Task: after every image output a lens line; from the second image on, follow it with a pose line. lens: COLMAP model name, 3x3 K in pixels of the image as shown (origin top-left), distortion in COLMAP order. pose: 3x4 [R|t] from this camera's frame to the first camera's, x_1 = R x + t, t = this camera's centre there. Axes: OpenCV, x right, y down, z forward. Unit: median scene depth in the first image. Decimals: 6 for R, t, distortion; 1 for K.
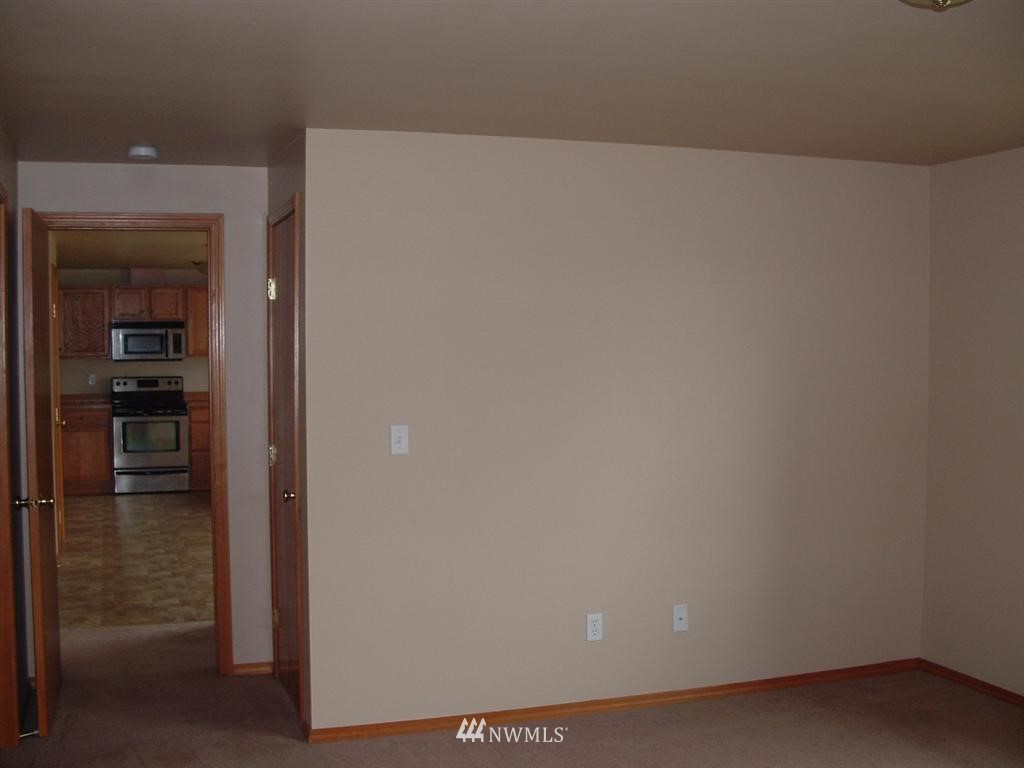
lens RADIAL K [[1203.4, 0, 512.0], [0, 1203.4, 384.0], [0, 0, 1]] dist [-0.200182, 0.019074]
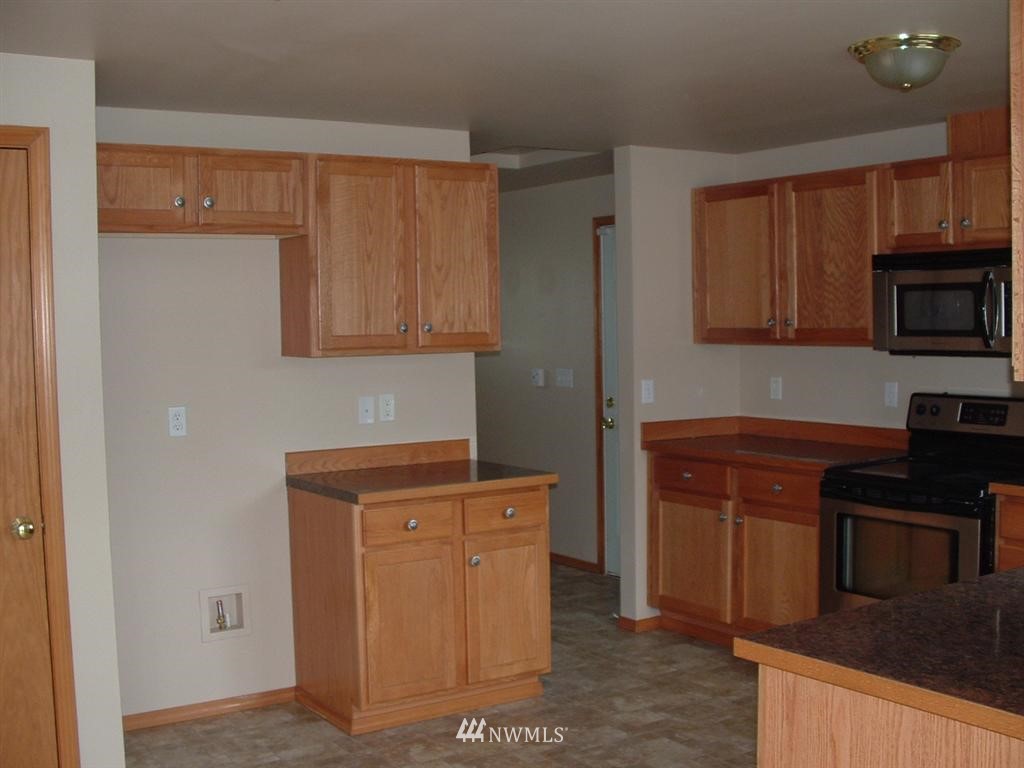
lens RADIAL K [[1203.4, 0, 512.0], [0, 1203.4, 384.0], [0, 0, 1]] dist [-0.200182, 0.019074]
pose [[0.317830, 0.044443, -0.947106, 0.000898], [-0.056913, 0.997994, 0.027732, -0.012585], [0.946438, 0.045089, 0.319722, 0.750049]]
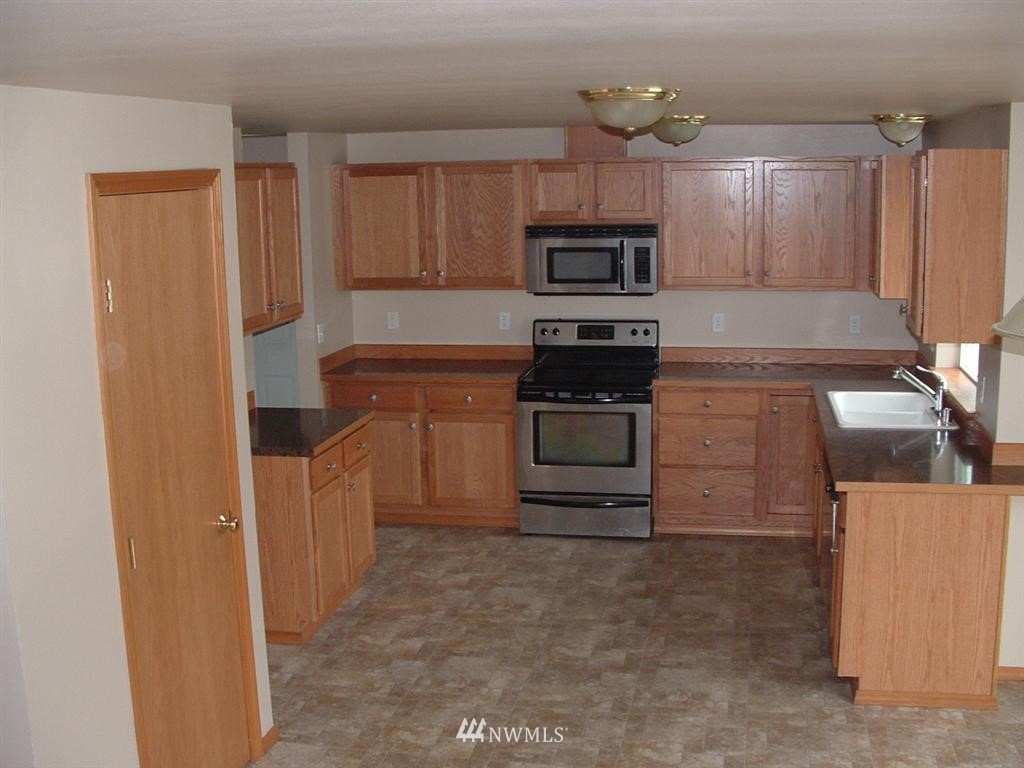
lens RADIAL K [[1203.4, 0, 512.0], [0, 1203.4, 384.0], [0, 0, 1]] dist [-0.200182, 0.019074]
pose [[0.888768, 0.059344, -0.454499, -0.082266], [-0.011543, 0.994167, 0.107236, -0.038241], [0.458212, -0.090062, 0.884269, 0.480884]]
